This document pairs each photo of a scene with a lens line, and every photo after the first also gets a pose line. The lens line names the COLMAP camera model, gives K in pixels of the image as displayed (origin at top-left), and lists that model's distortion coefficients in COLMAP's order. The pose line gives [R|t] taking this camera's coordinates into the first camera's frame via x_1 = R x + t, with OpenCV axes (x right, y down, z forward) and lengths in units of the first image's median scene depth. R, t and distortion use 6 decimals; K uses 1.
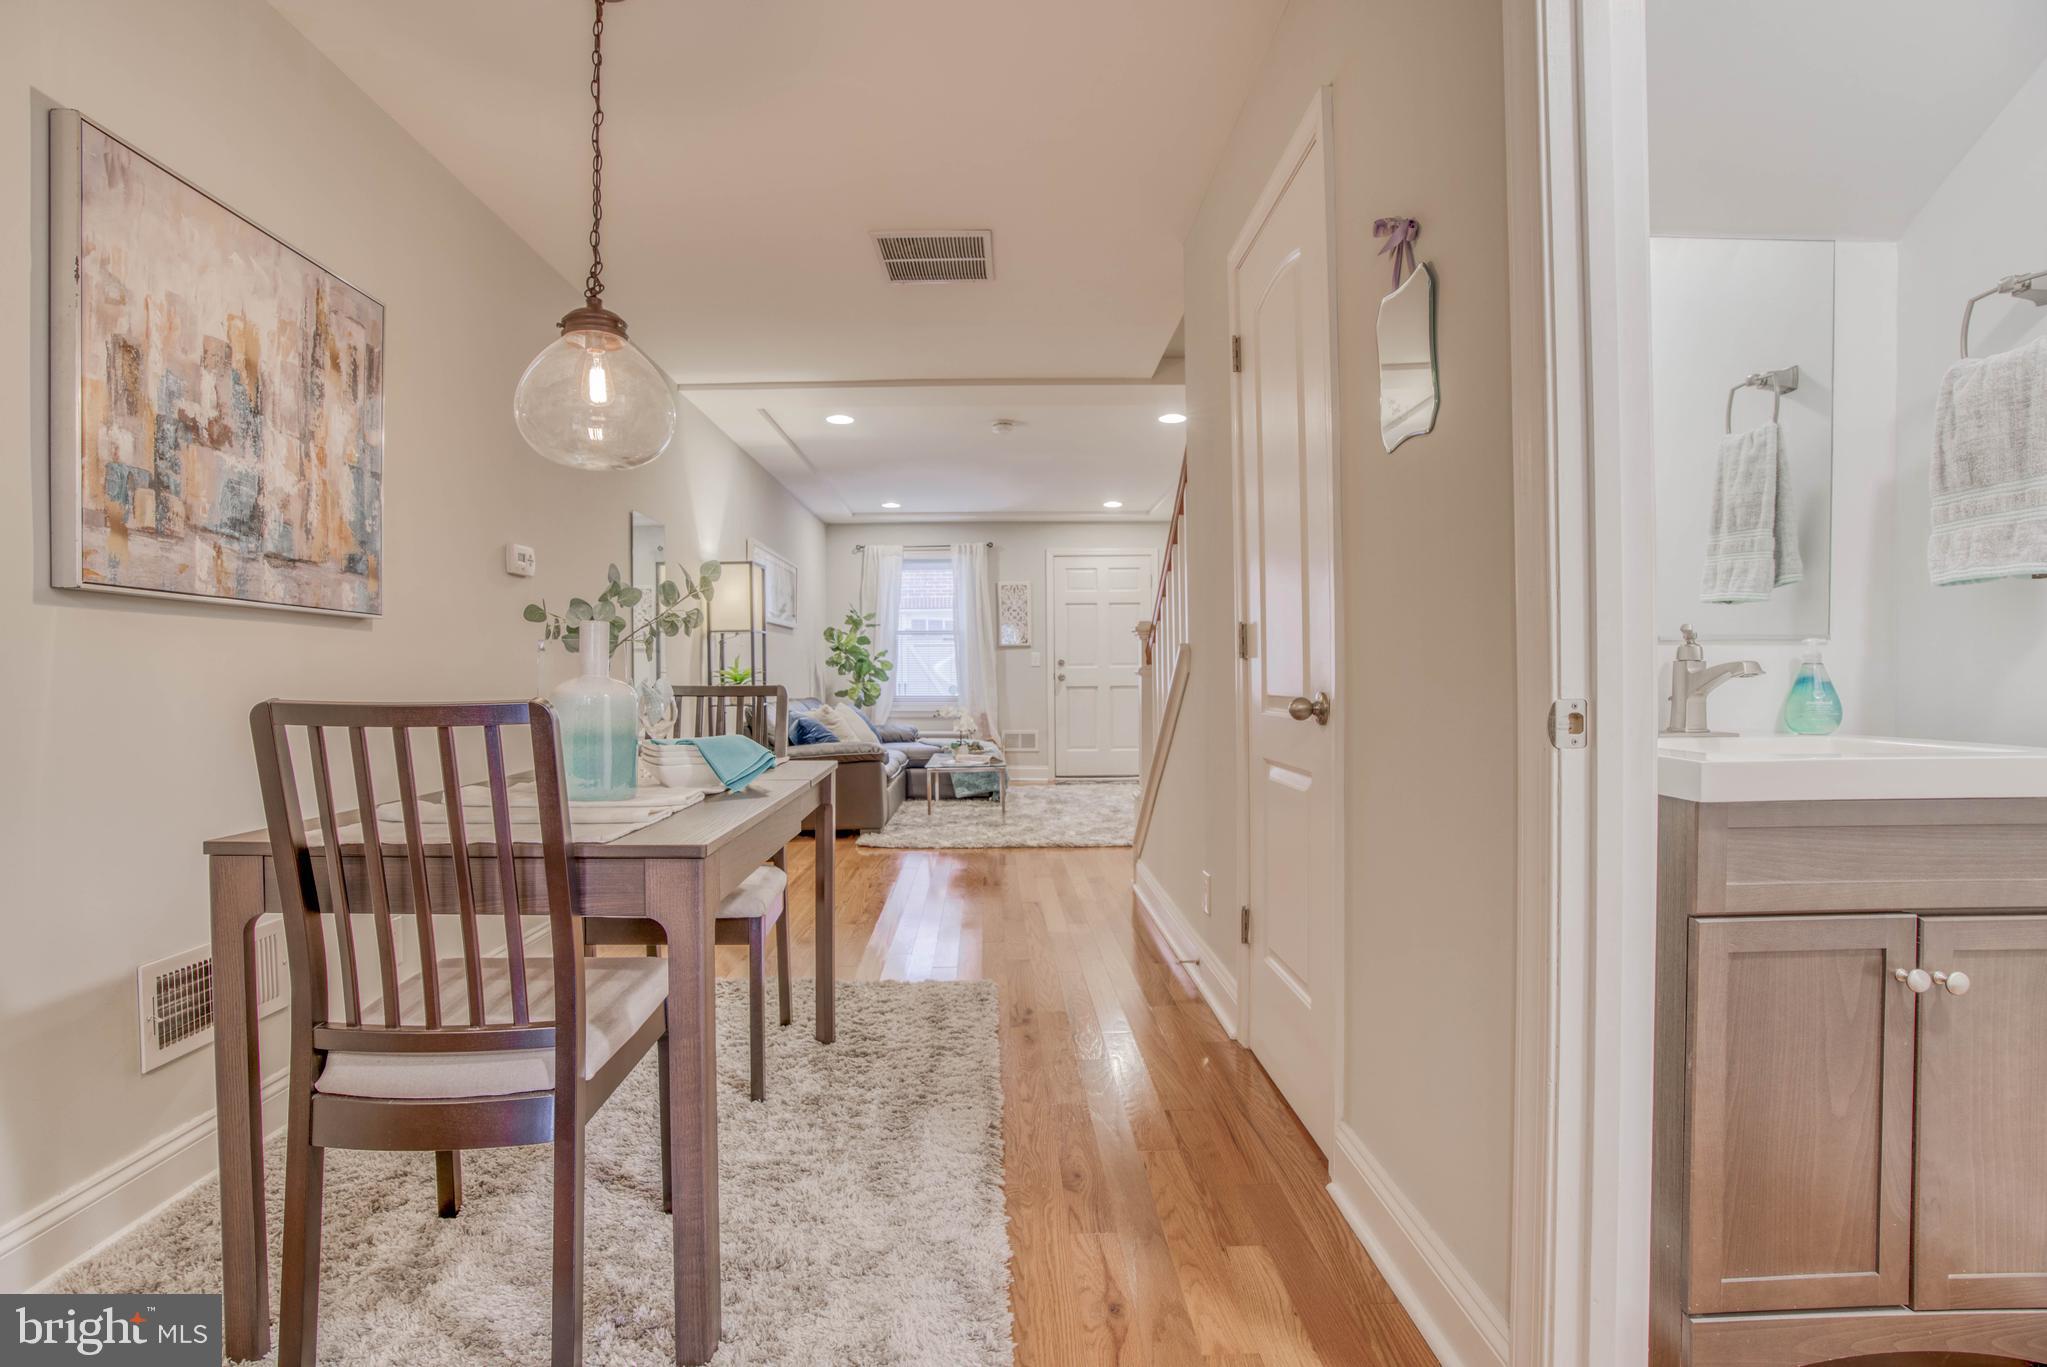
lens RADIAL K [[966.8, 0, 1009.1], [0, 966.8, 683.8], [0, 0, 1]] dist [-0.069092, 0.025303]
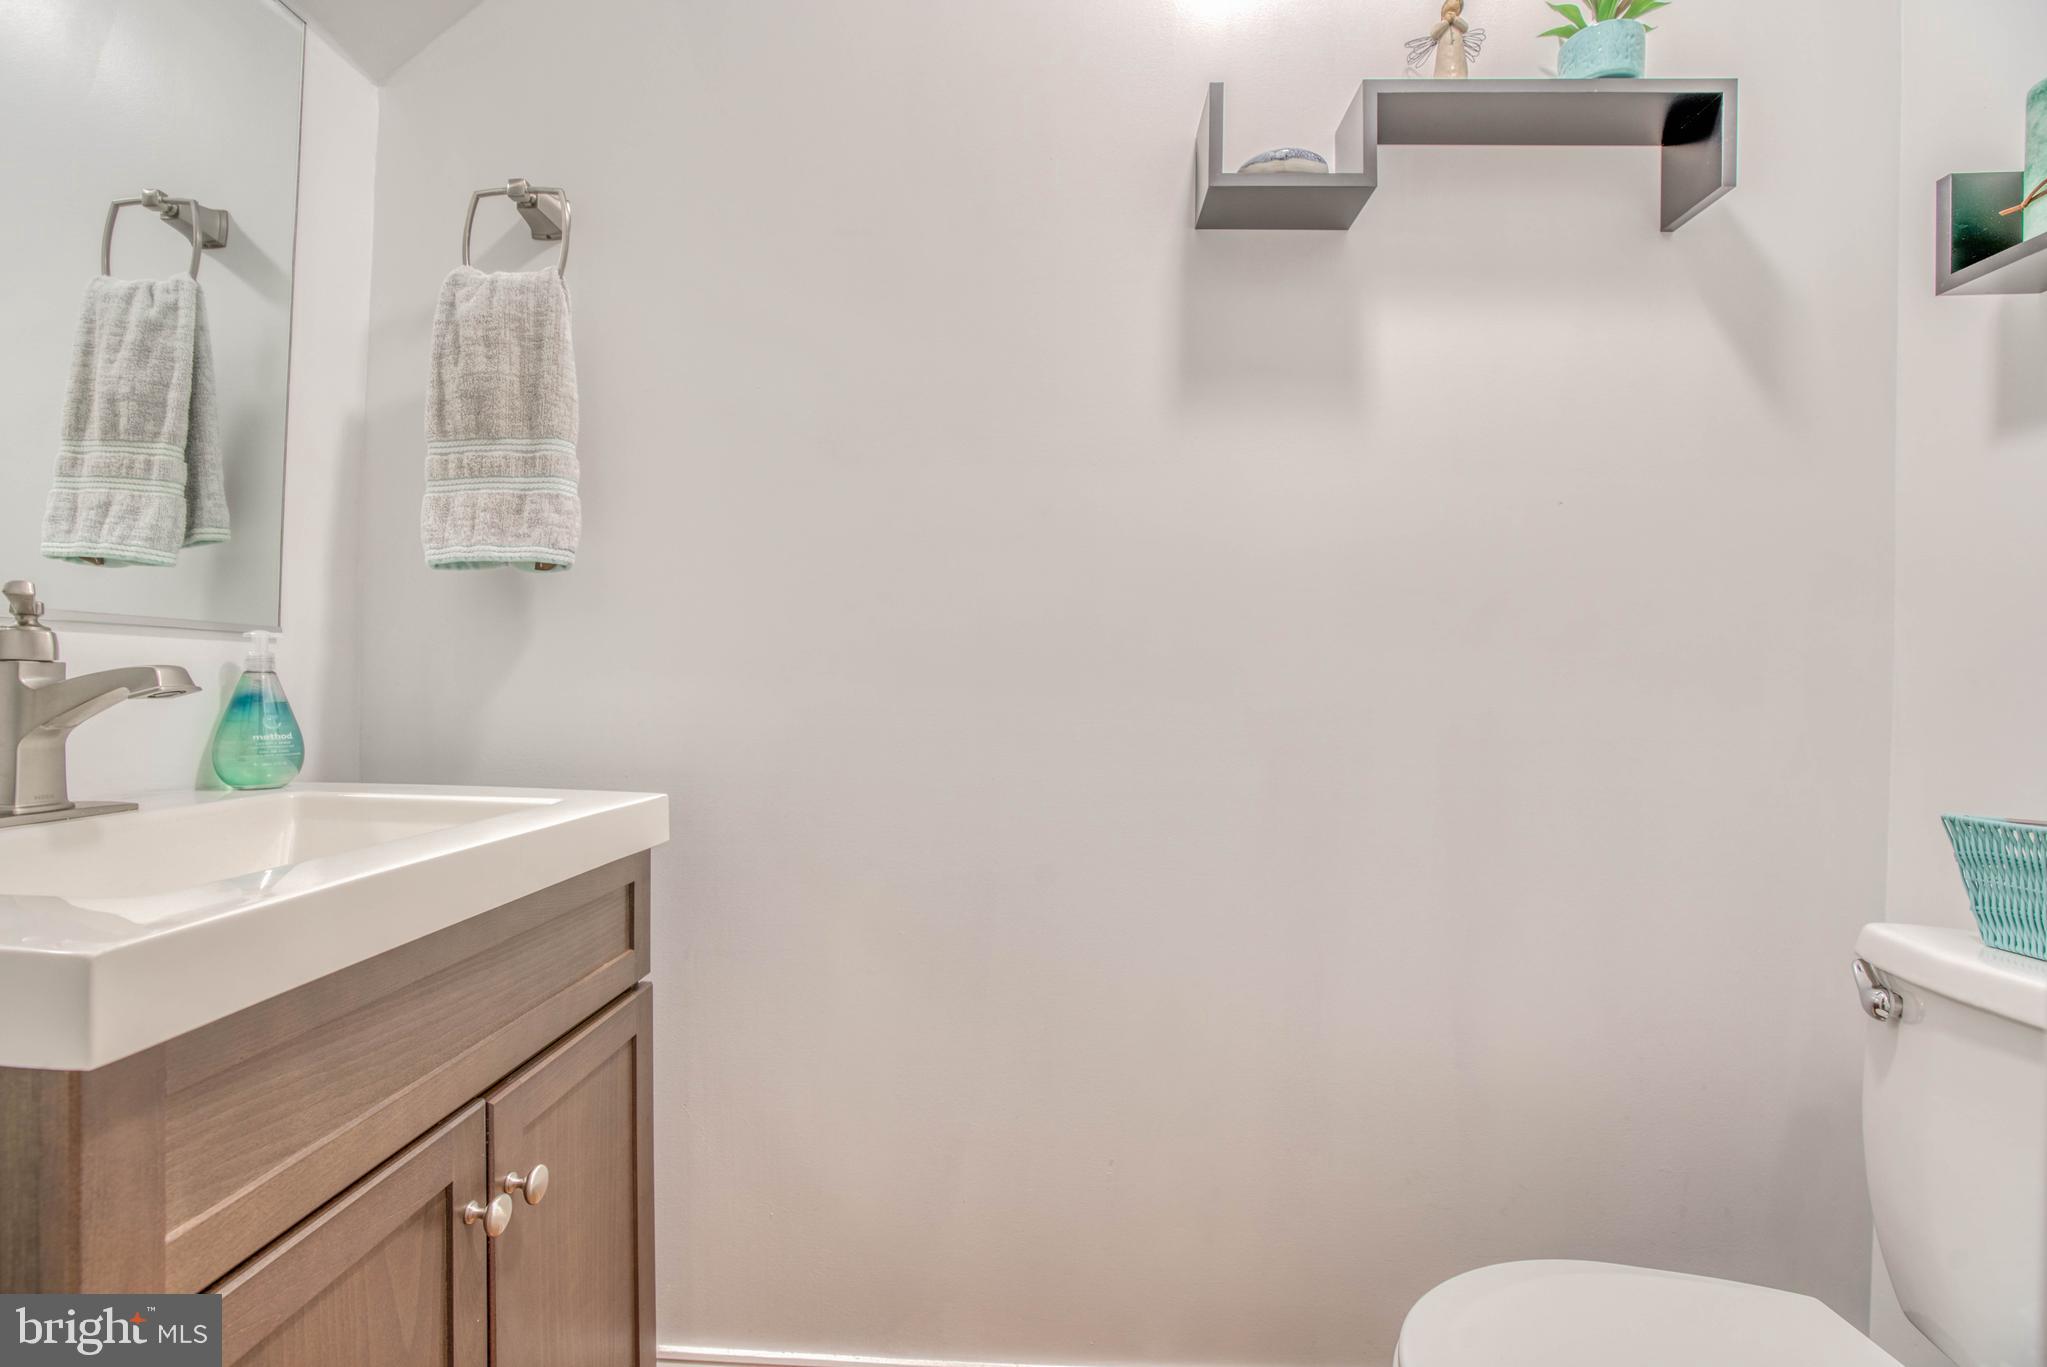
lens RADIAL K [[946.6, 0, 997.0], [0, 946.6, 687.5], [0, 0, 1]] dist [-0.062246, 0.022364]
pose [[0.108173, 0.002783, 0.994128, 0.331992], [-0.003864, 0.999990, -0.002379, -0.012622], [-0.994125, -0.003584, 0.108182, 0.474841]]
